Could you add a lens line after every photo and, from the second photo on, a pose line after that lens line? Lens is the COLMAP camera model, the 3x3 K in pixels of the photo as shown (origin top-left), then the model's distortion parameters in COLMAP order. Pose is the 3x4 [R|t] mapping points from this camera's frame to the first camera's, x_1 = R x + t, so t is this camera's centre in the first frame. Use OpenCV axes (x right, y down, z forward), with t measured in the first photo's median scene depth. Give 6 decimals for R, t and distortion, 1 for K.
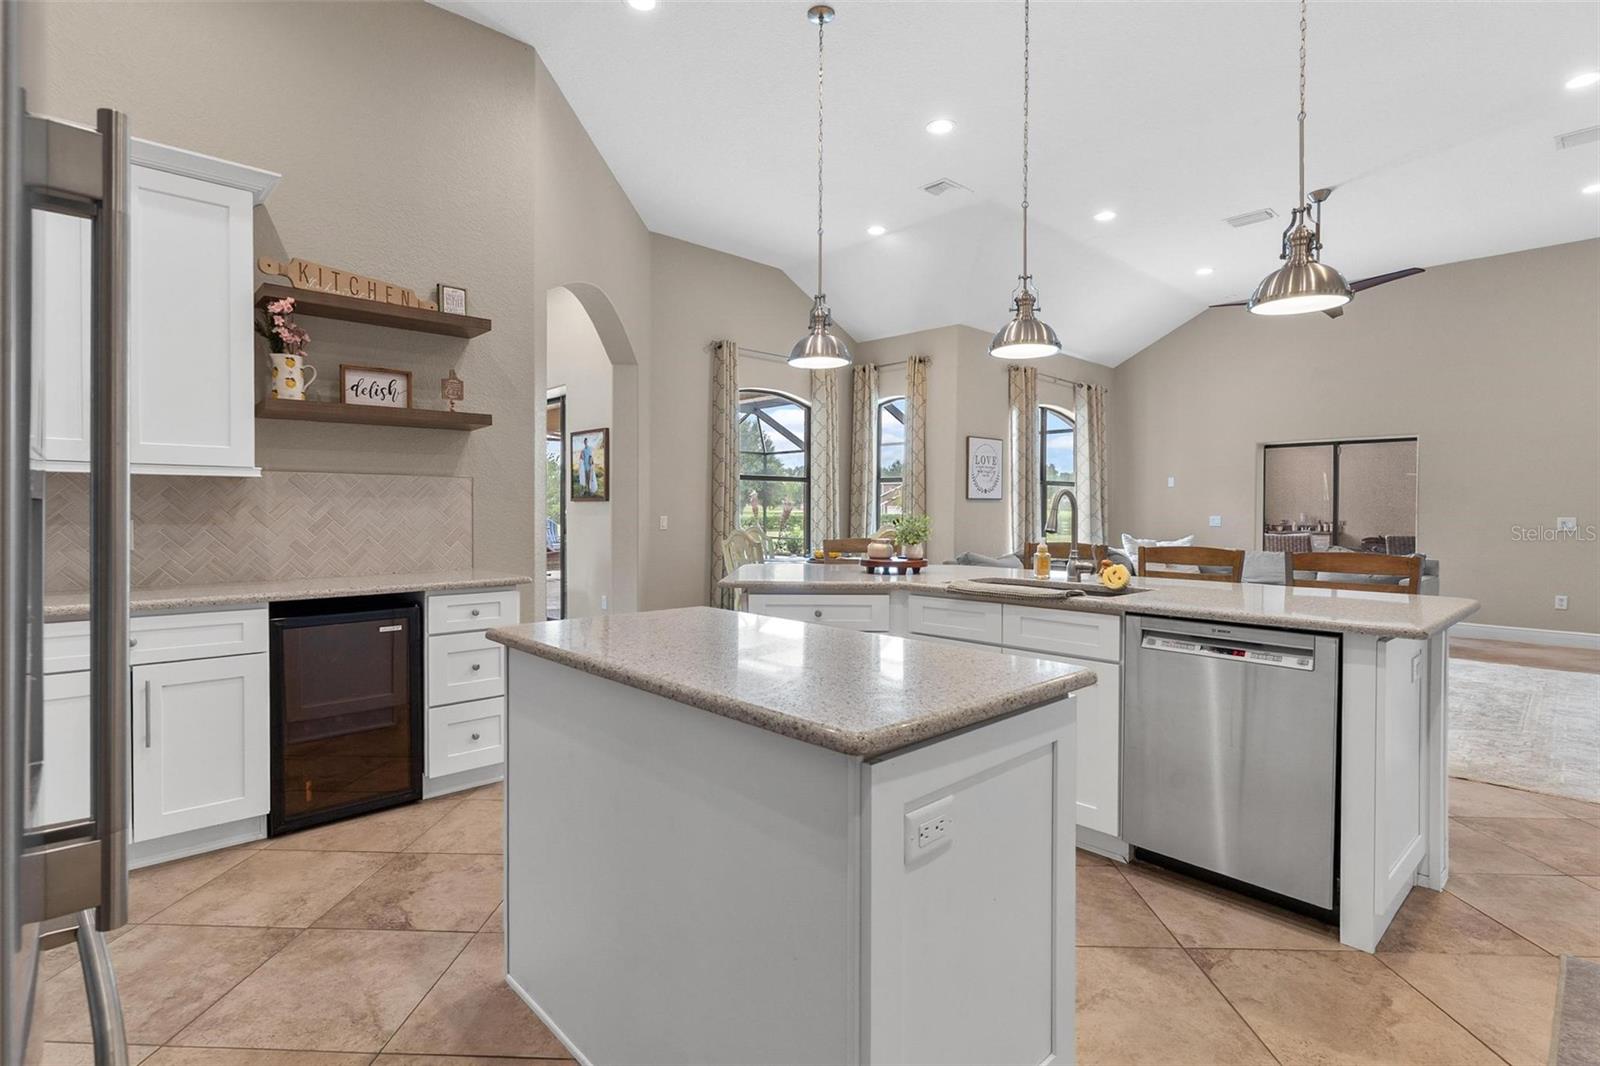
lens RADIAL K [[783.1, 0, 793.7], [0, 783.1, 515.3], [0, 0, 1]] dist [0.000056, -0.000281]
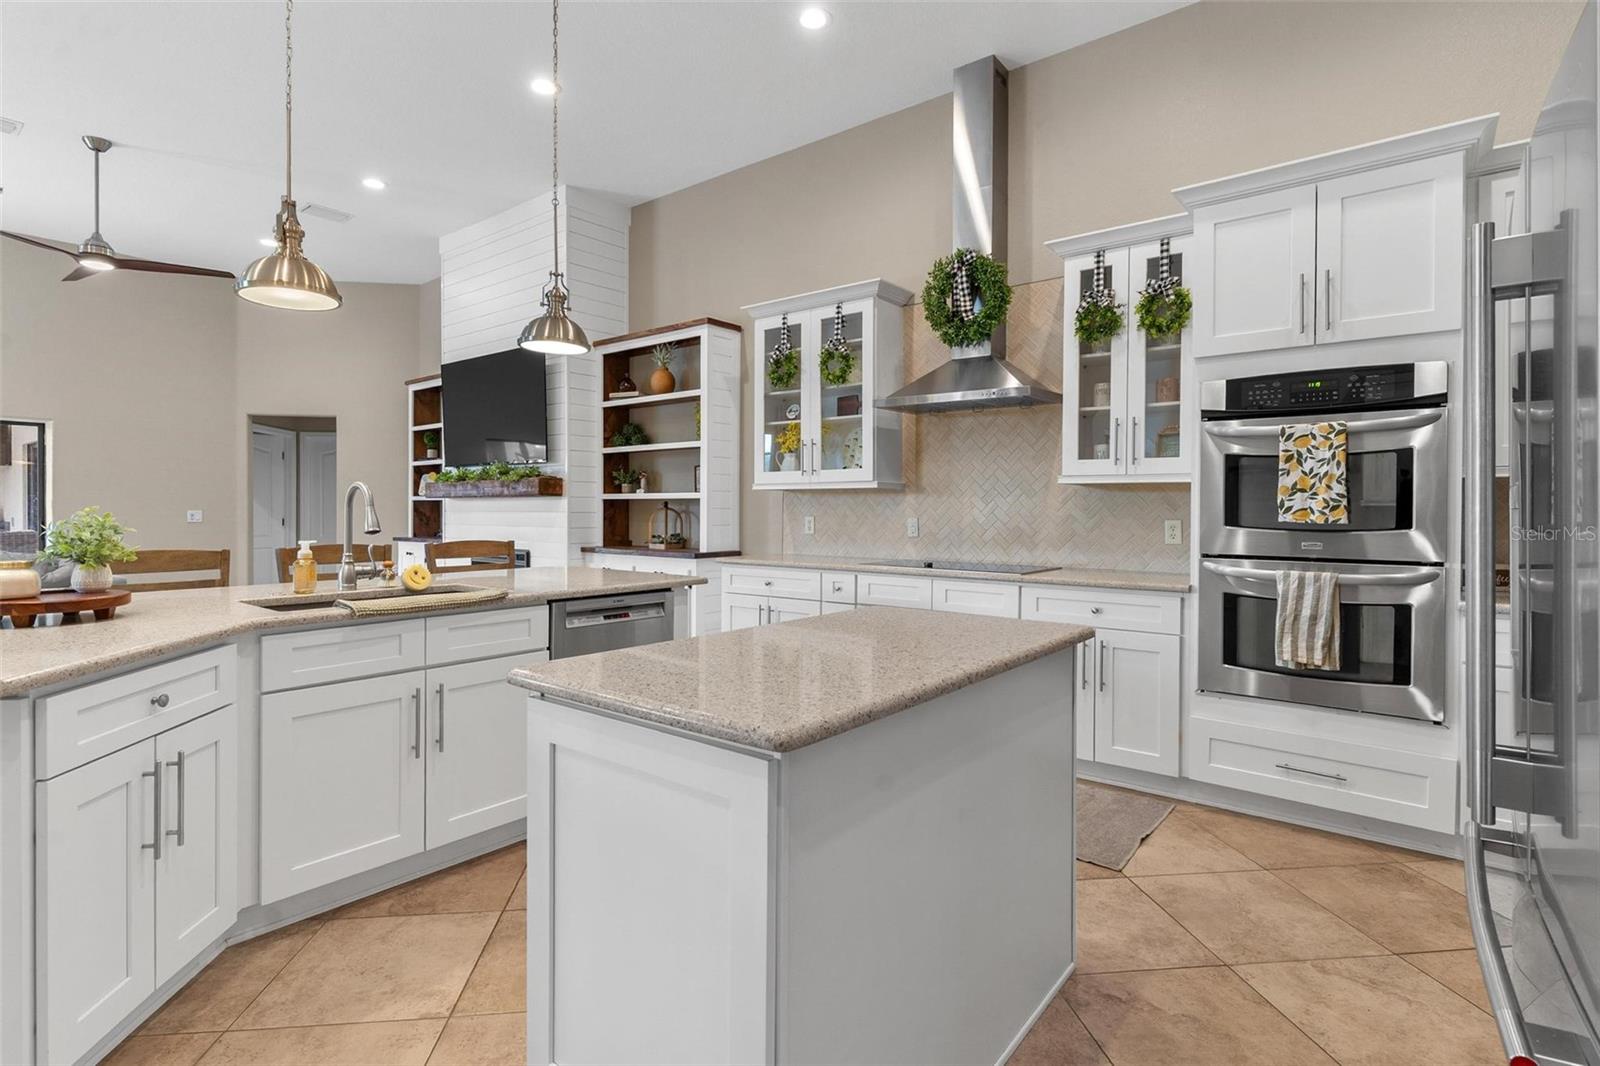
lens RADIAL K [[783.1, 0, 793.7], [0, 783.1, 515.3], [0, 0, 1]] dist [0.000056, -0.000281]
pose [[-0.146354, -0.012660, 0.989151, -0.521985], [0.001503, 0.999914, 0.013020, -0.007023], [-0.989231, 0.003392, -0.146323, 0.606480]]
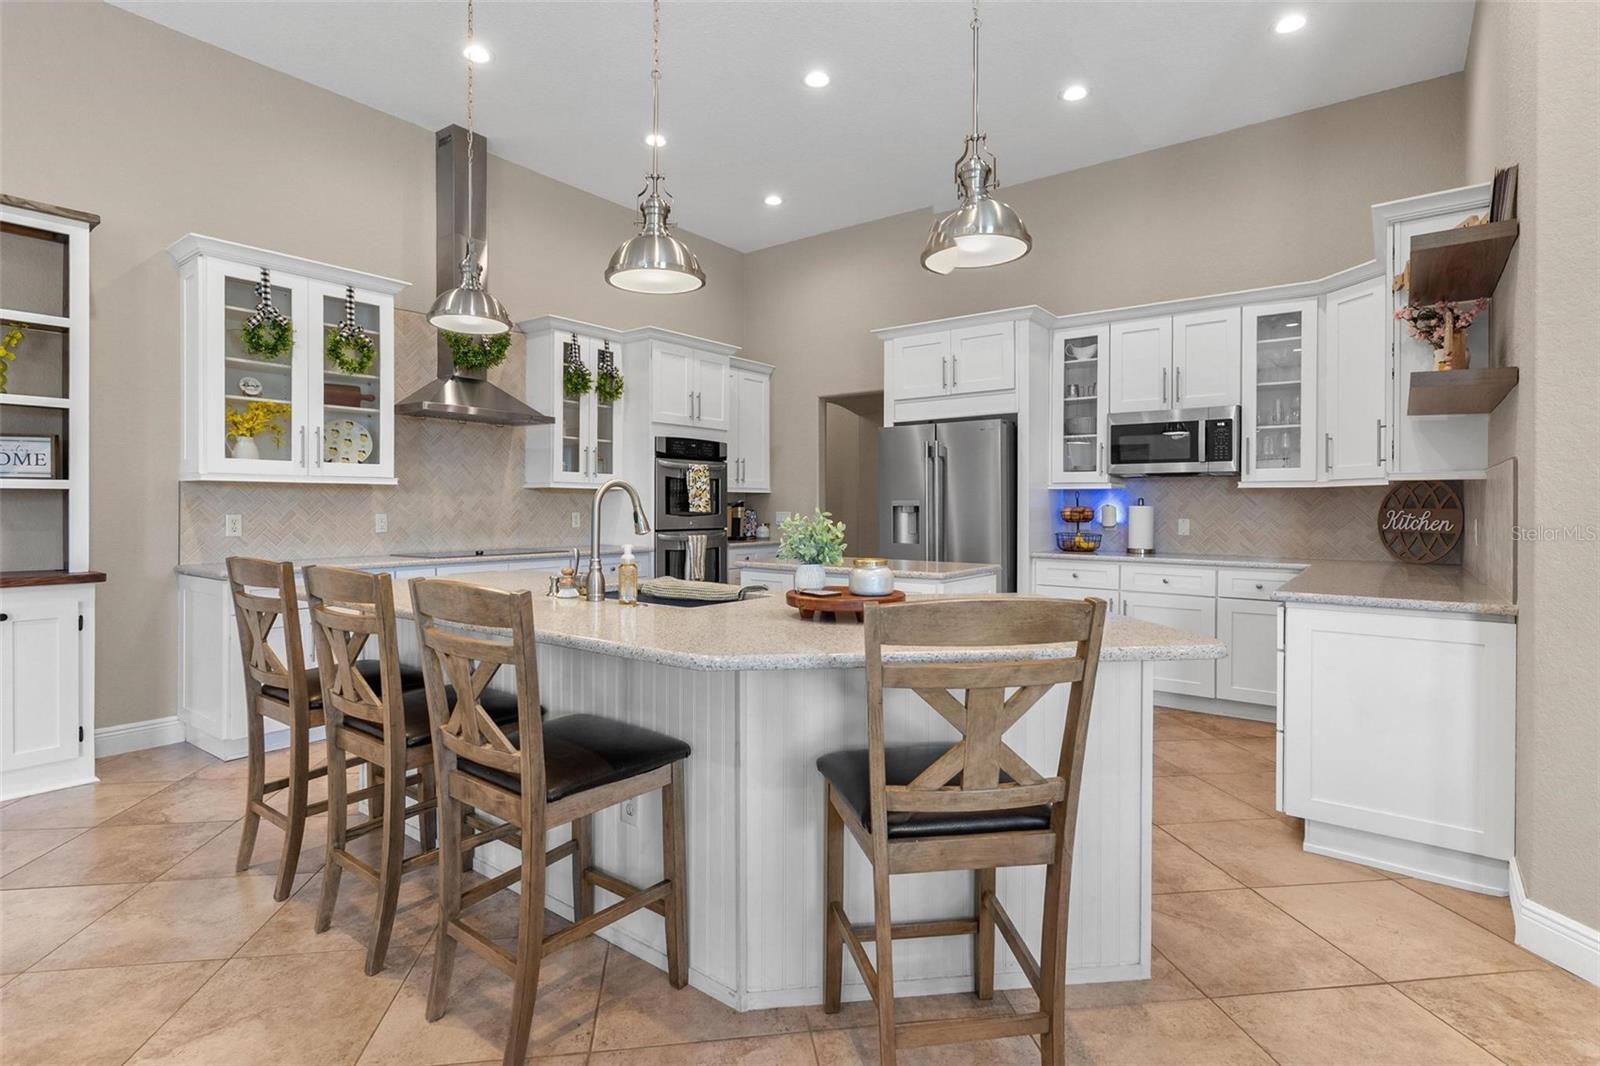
lens RADIAL K [[783.0, 0, 796.6], [0, 783.0, 510.0], [0, 0, 1]] dist [-0.000362, -0.000335]
pose [[-0.985456, -0.005008, -0.169859, 0.277544], [-0.006825, 0.999926, 0.010115, -0.010619], [0.169796, 0.011127, -0.985416, 1.665961]]
